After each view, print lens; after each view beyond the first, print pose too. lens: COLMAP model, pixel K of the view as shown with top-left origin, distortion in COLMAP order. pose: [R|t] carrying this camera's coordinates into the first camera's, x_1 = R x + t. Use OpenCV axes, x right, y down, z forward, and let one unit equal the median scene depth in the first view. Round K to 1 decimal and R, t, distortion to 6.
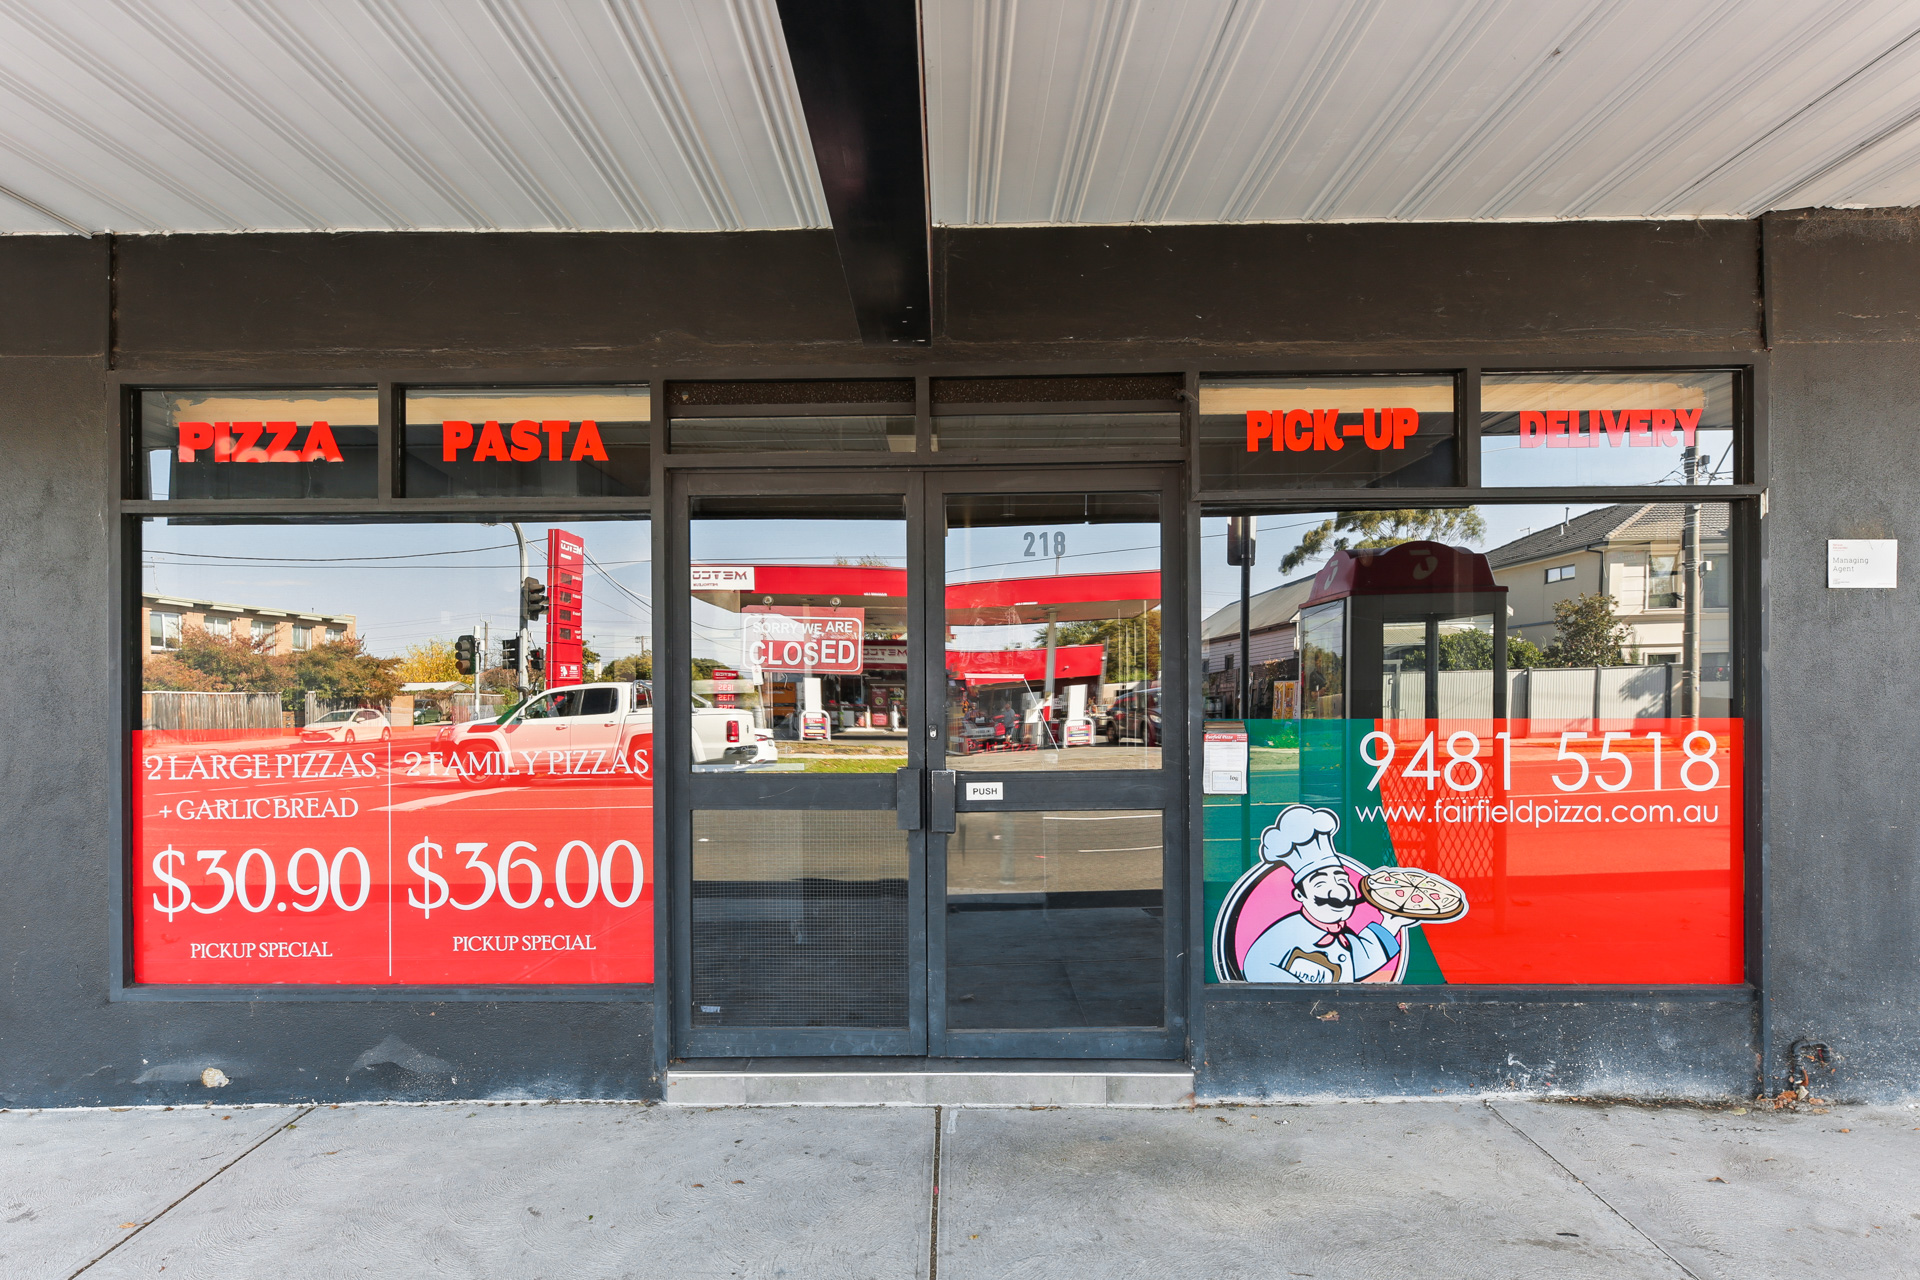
lens RADIAL K [[1140.6, 0, 958.3], [0, 1140.6, 685.7], [0, 0, 1]] dist [0.021740, -0.001153]
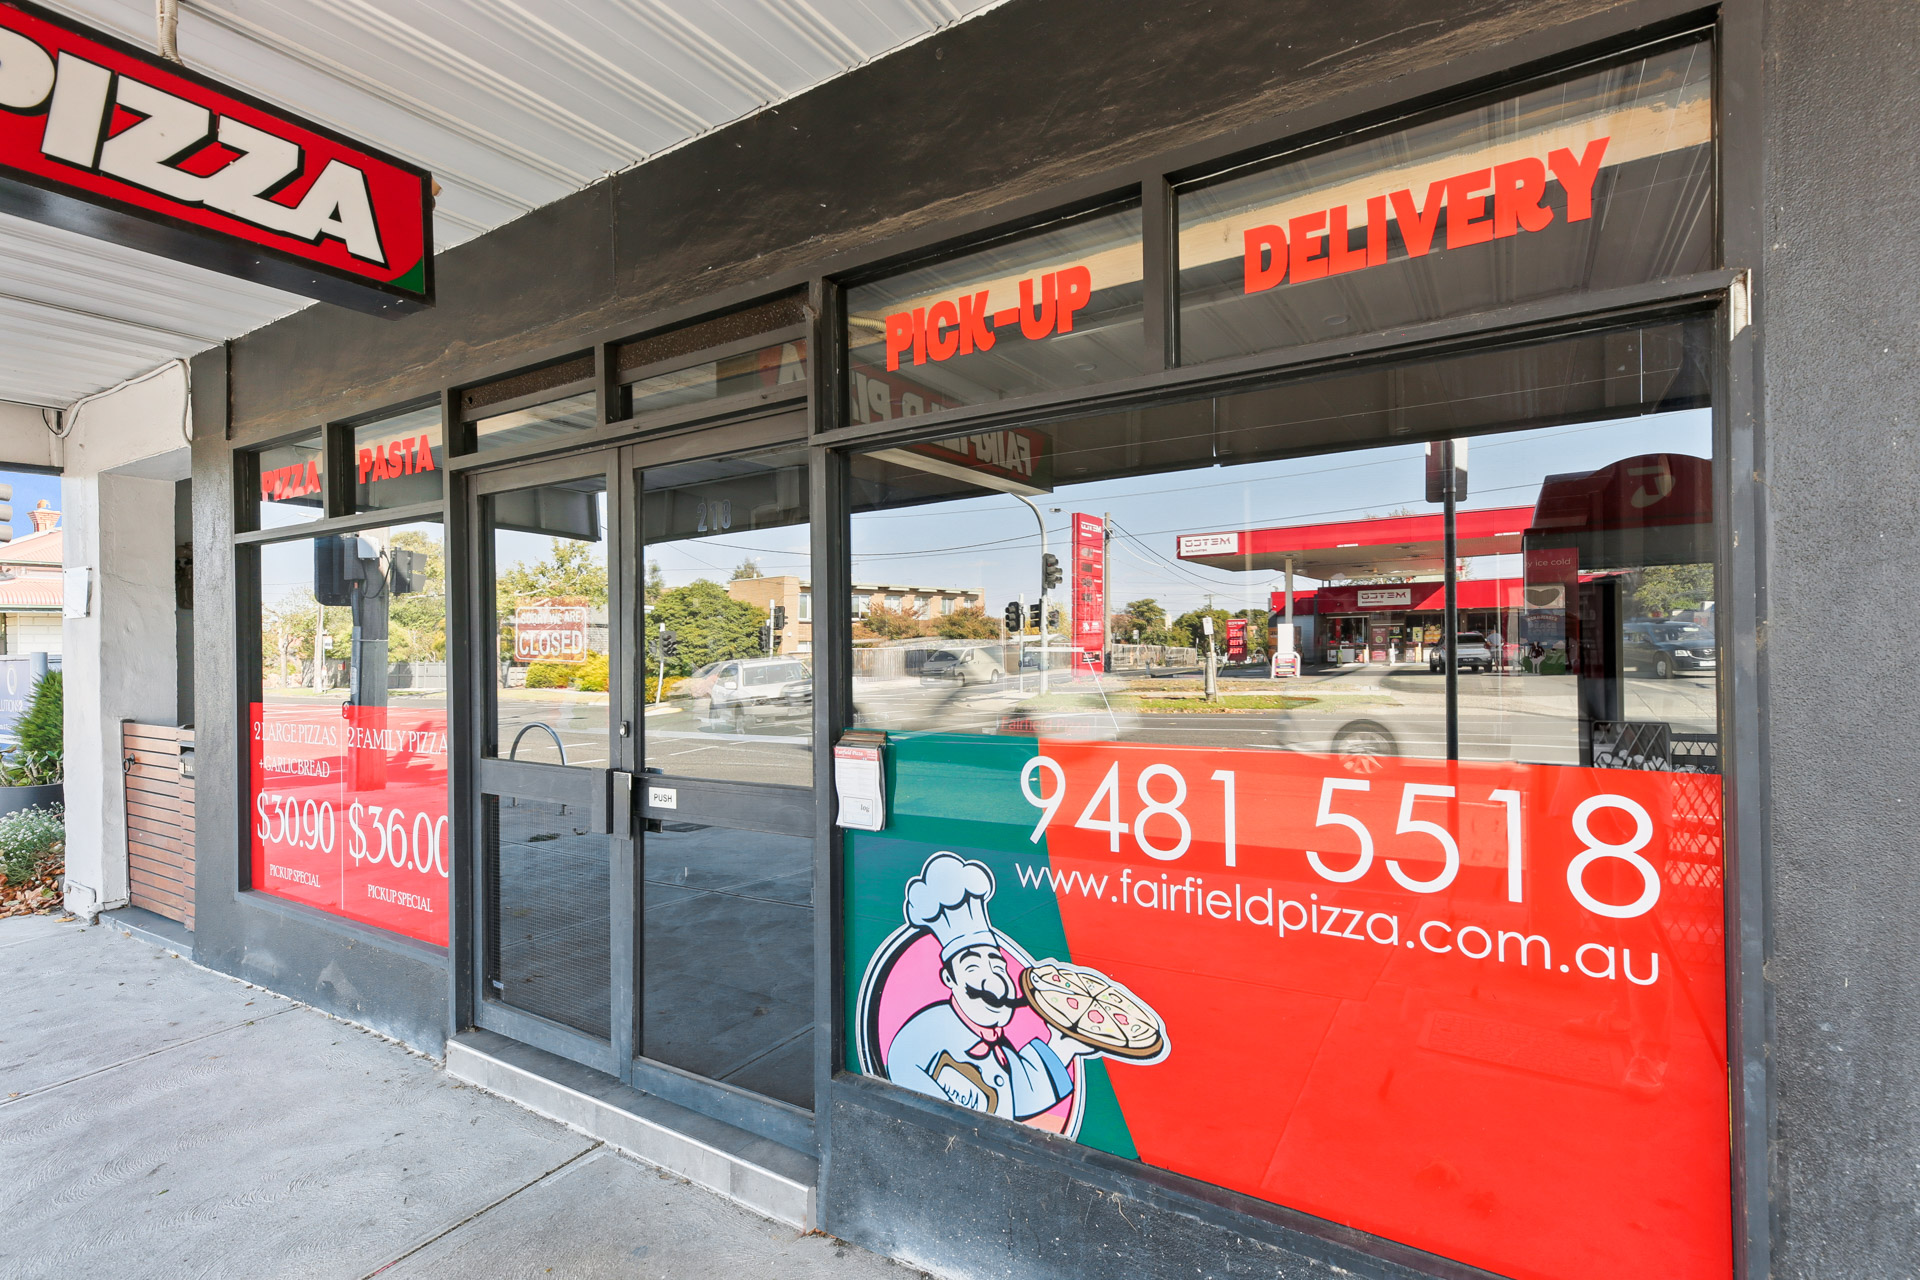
lens RADIAL K [[906.6, 0, 960.0], [0, 906.6, 640.0], [0, 0, 1]] dist [0.025040, -0.000407]
pose [[0.857294, -0.010408, -0.514722, 0.591834], [0.013789, 0.999901, 0.002747, -0.030358], [0.514642, -0.009452, 0.857353, 0.507948]]
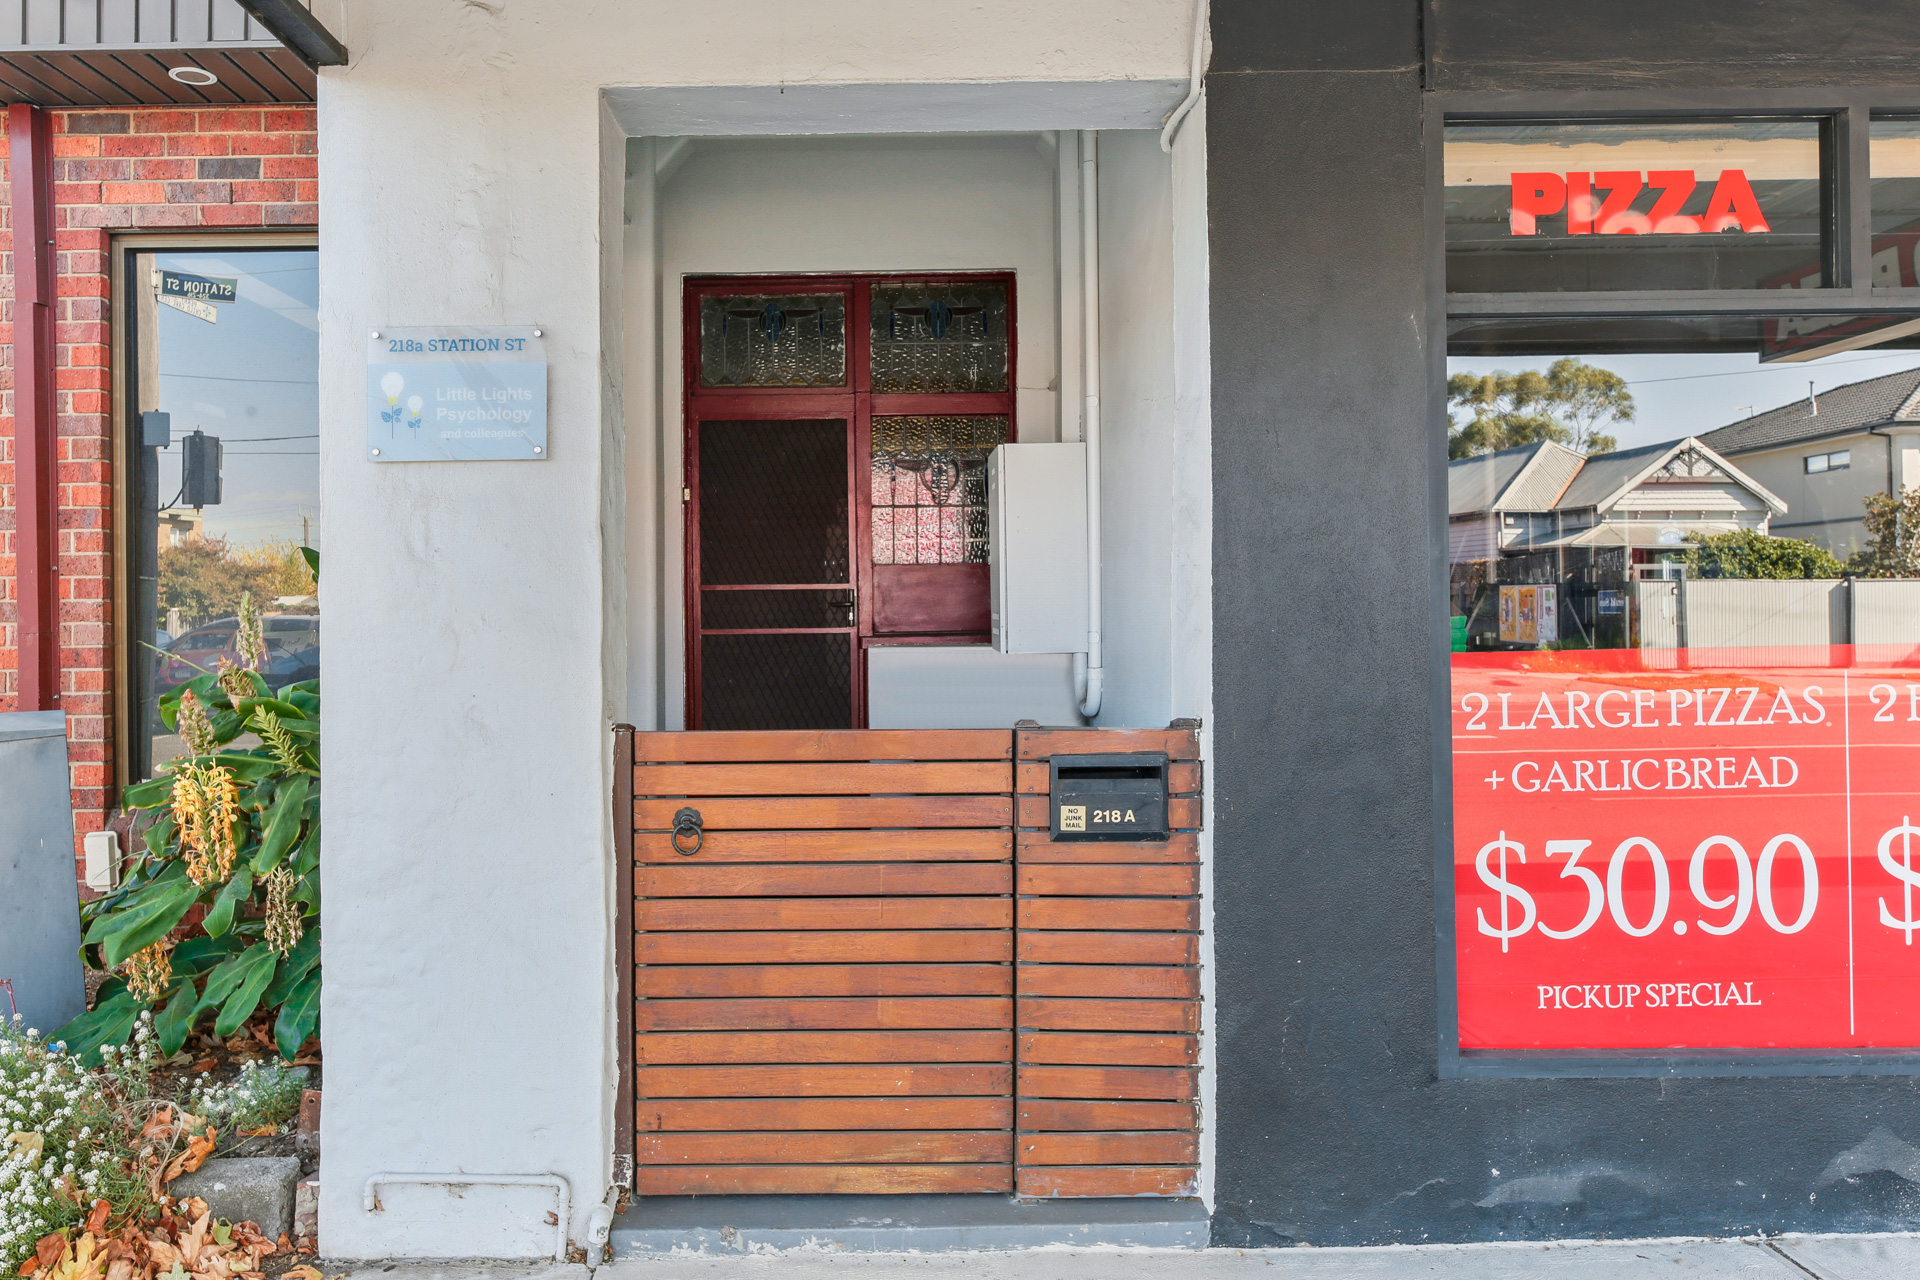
lens RADIAL K [[1385.9, 0, 957.5], [0, 1385.9, 608.5], [0, 0, 1]] dist [0.004308, -0.009315]
pose [[0.999702, -0.006293, 0.023593, -1.024032], [0.006469, 0.999952, -0.007396, 0.018146], [-0.023546, 0.007546, 0.999694, 0.241311]]
